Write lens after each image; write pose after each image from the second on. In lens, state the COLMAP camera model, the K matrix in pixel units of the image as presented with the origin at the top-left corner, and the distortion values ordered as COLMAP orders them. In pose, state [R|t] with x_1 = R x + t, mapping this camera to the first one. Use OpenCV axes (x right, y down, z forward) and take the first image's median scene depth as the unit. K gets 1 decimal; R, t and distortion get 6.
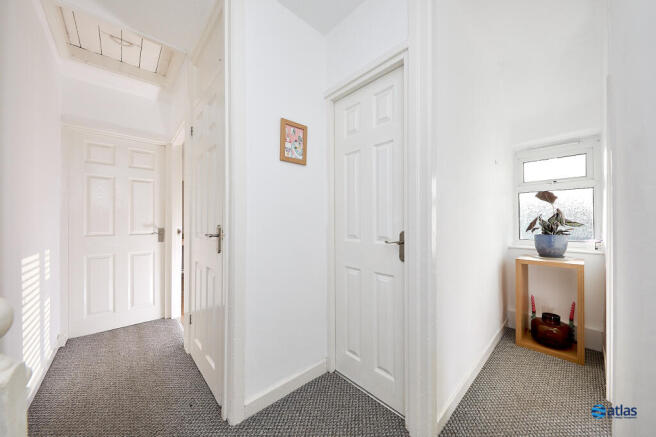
lens RADIAL K [[230.1, 0, 328.1], [0, 230.1, 223.0], [0, 0, 1]] dist [-0.008994, -0.000252]
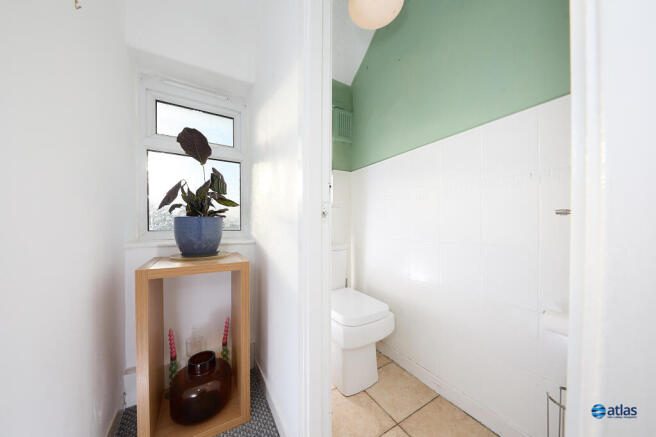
lens RADIAL K [[215.3, 0, 326.2], [0, 215.3, 229.4], [0, 0, 1]] dist [-0.001979, -0.000053]
pose [[0.195487, -0.011674, 0.980637, 0.497146], [-0.006683, 0.999890, 0.013235, 0.071627], [-0.980684, -0.009141, 0.195388, 0.572696]]
